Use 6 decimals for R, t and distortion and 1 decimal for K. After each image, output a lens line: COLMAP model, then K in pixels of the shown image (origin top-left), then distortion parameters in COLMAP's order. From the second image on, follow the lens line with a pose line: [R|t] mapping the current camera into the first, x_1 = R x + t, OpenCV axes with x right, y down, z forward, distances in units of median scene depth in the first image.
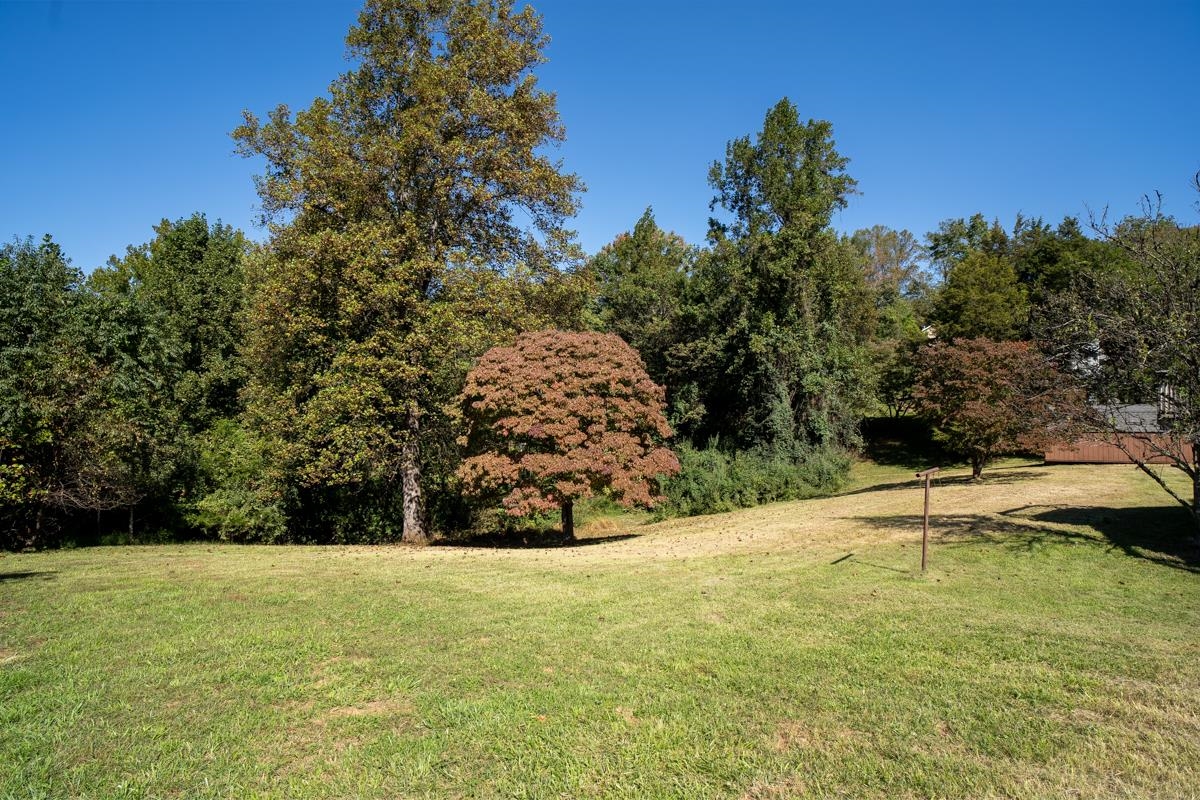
lens RADIAL K [[626.3, 0, 599.6], [0, 626.3, 403.0], [0, 0, 1]] dist [-0.052966, 0.025483]
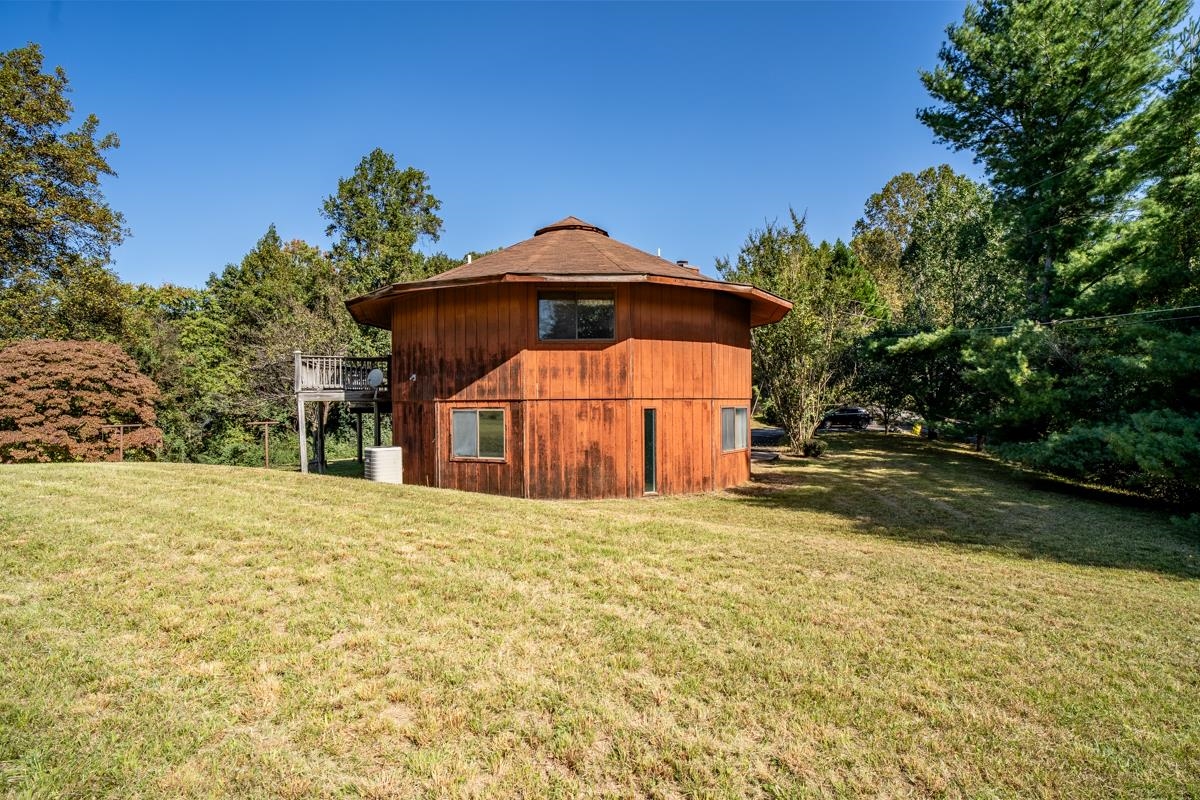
lens RADIAL K [[626.3, 0, 599.6], [0, 626.3, 403.0], [0, 0, 1]] dist [-0.052966, 0.025483]
pose [[0.940406, -0.005462, 0.340009, 1.120375], [0.004801, 0.999985, 0.002784, 0.036460], [-0.340019, -0.000986, 0.940418, -1.162879]]
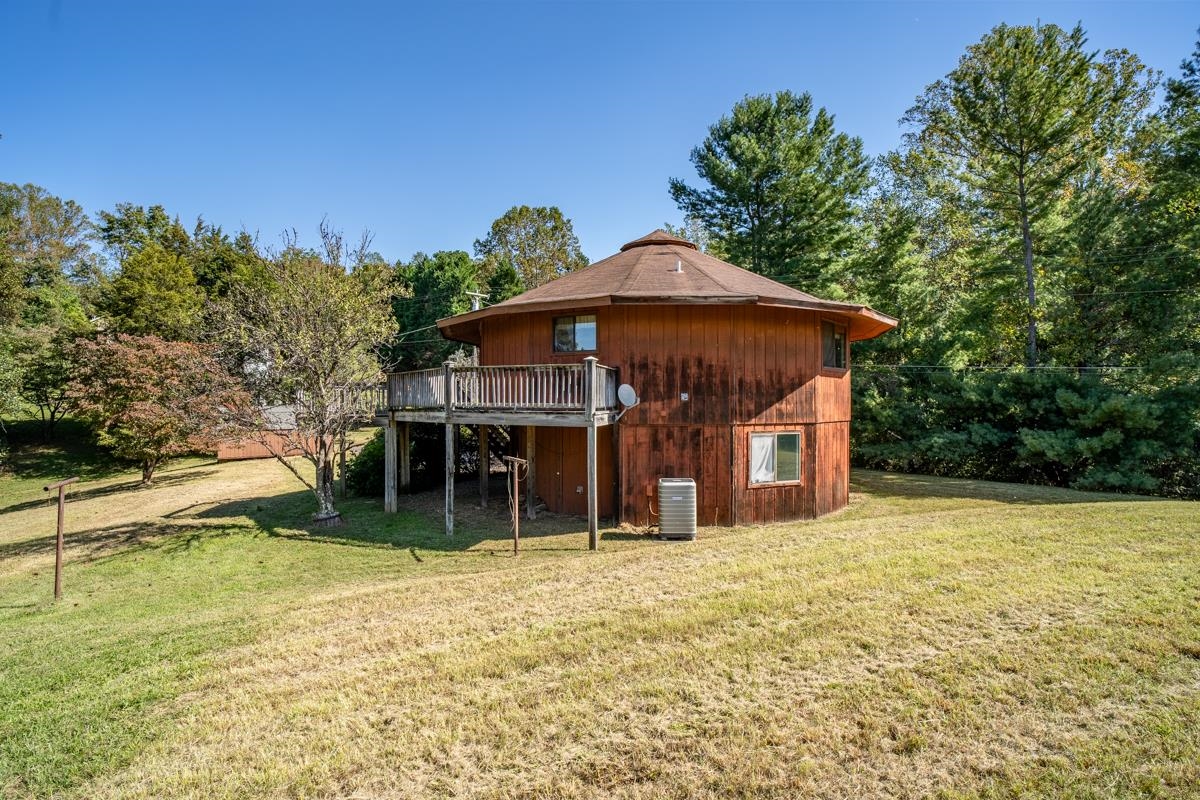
lens RADIAL K [[626.3, 0, 599.6], [0, 626.3, 403.0], [0, 0, 1]] dist [-0.052966, 0.025483]
pose [[0.389742, 0.006520, 0.920901, 0.013032], [-0.006082, 0.999971, -0.004506, -0.001117], [-0.920904, -0.003844, 0.389770, -0.013395]]
